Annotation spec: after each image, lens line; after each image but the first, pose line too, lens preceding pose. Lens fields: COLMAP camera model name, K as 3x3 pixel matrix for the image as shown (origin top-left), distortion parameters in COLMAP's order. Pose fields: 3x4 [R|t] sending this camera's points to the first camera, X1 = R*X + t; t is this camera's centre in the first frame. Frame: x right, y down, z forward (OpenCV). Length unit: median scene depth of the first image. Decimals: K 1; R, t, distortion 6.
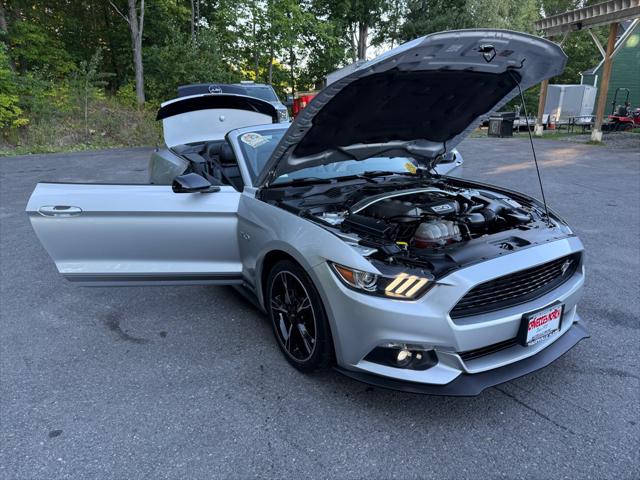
lens RADIAL K [[448.1, 0, 319.5], [0, 448.1, 239.6], [0, 0, 1]] dist [0.032536, -0.046566]
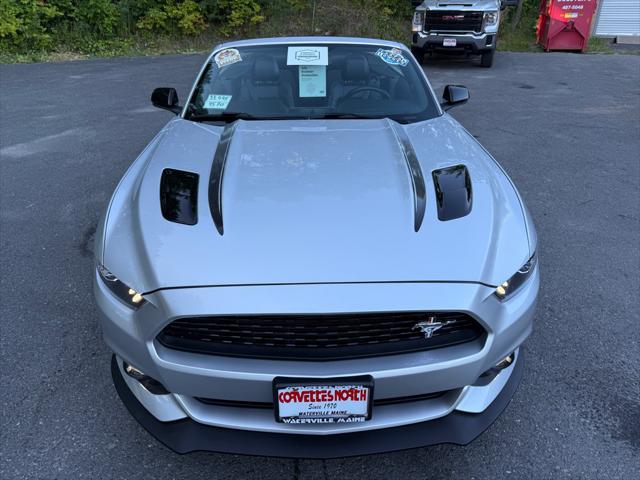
lens RADIAL K [[448.1, 0, 319.2], [0, 448.1, 240.1], [0, 0, 1]] dist [0.032536, -0.046566]
pose [[0.857979, 0.246601, -0.450622, 0.610226], [-0.154118, 0.960397, 0.232134, -0.152932], [0.490020, -0.129717, 0.862005, 0.399359]]
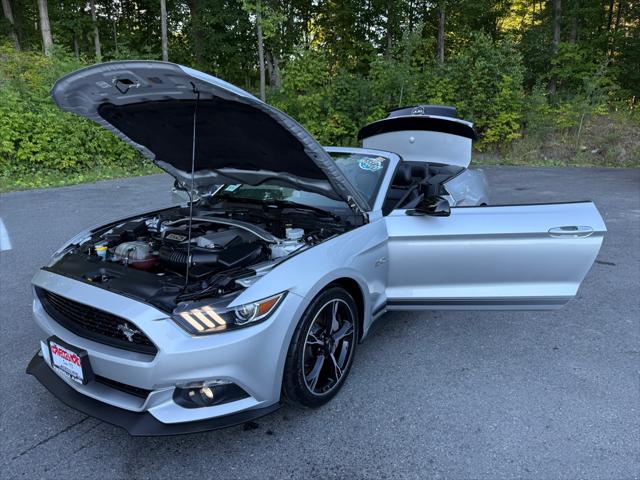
lens RADIAL K [[448.1, 0, 315.6], [0, 448.1, 239.3], [0, 0, 1]] dist [0.032536, -0.046566]
pose [[0.394453, 0.230142, -0.889630, 1.281643], [-0.256338, 0.957257, 0.133979, -0.280473], [0.882439, 0.175198, 0.436587, 0.846483]]
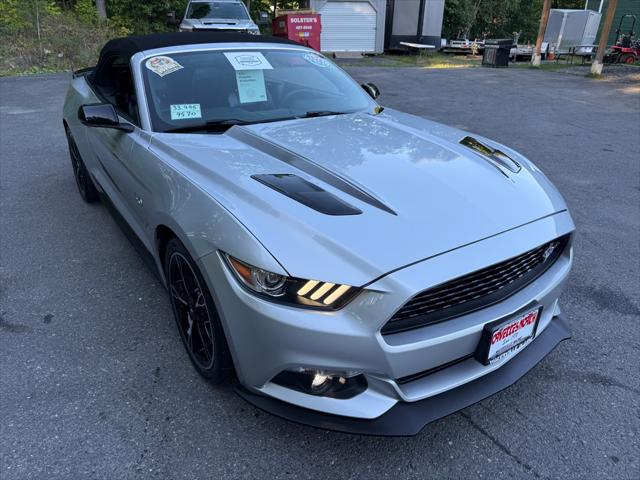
lens RADIAL K [[448.1, 0, 319.5], [0, 448.1, 241.8], [0, 0, 1]] dist [0.032536, -0.046566]
pose [[0.999610, 0.009555, 0.026226, 0.130293], [-0.013458, 0.988144, 0.152938, -0.062361], [-0.024454, -0.153232, 0.987888, 0.244710]]
